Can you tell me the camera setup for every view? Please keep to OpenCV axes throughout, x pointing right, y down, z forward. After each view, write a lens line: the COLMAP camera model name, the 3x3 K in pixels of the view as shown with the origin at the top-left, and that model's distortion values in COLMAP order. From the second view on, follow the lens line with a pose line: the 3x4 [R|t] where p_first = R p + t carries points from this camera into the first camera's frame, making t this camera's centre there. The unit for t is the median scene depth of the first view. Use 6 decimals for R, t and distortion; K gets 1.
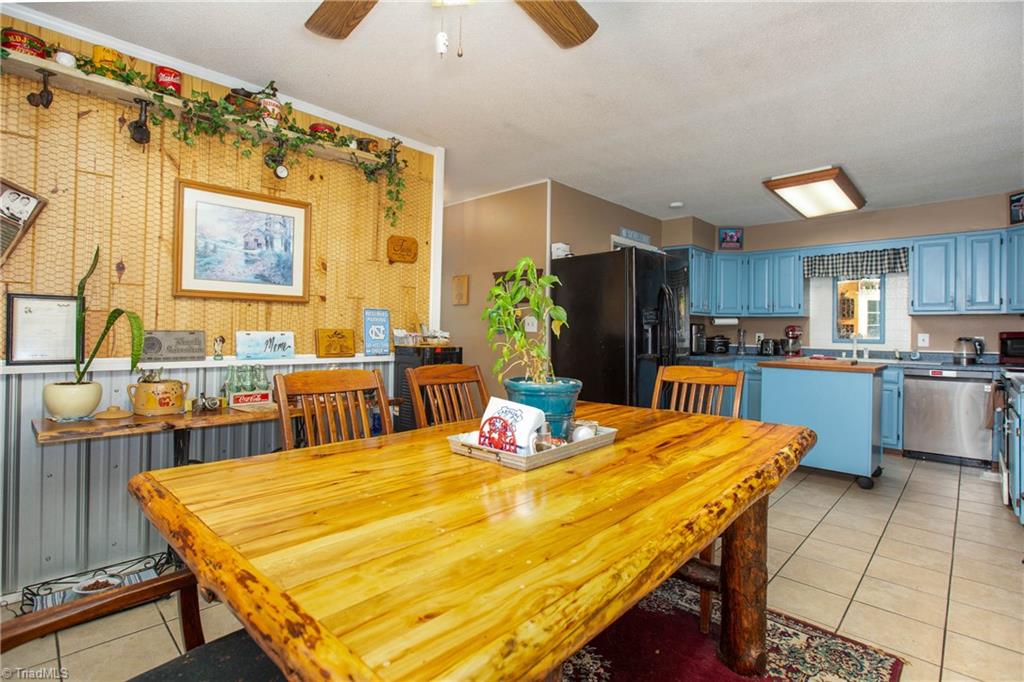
lens RADIAL K [[493.2, 0, 510.4], [0, 493.2, 331.3], [0, 0, 1]] dist [-0.025259, 0.006912]
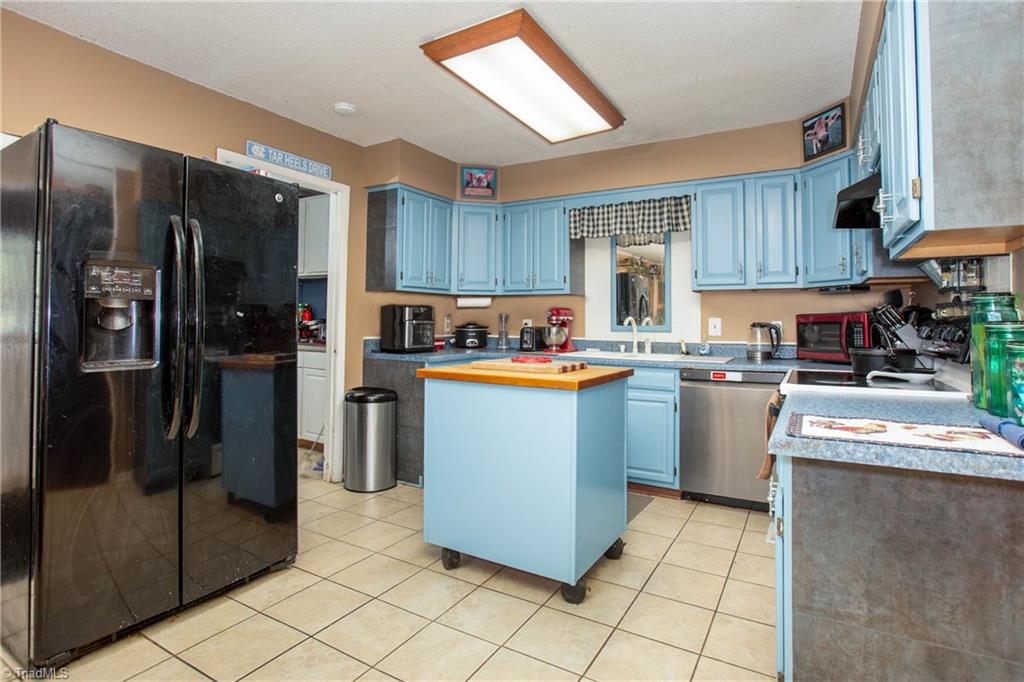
lens RADIAL K [[509.6, 0, 529.9], [0, 509.6, 310.5], [0, 0, 1]] dist [-0.053804, 0.000434]
pose [[0.969483, -0.002449, 0.245145, 0.400365], [0.006760, 0.999837, -0.016744, 0.004998], [-0.245065, 0.017890, 0.969342, 0.339940]]
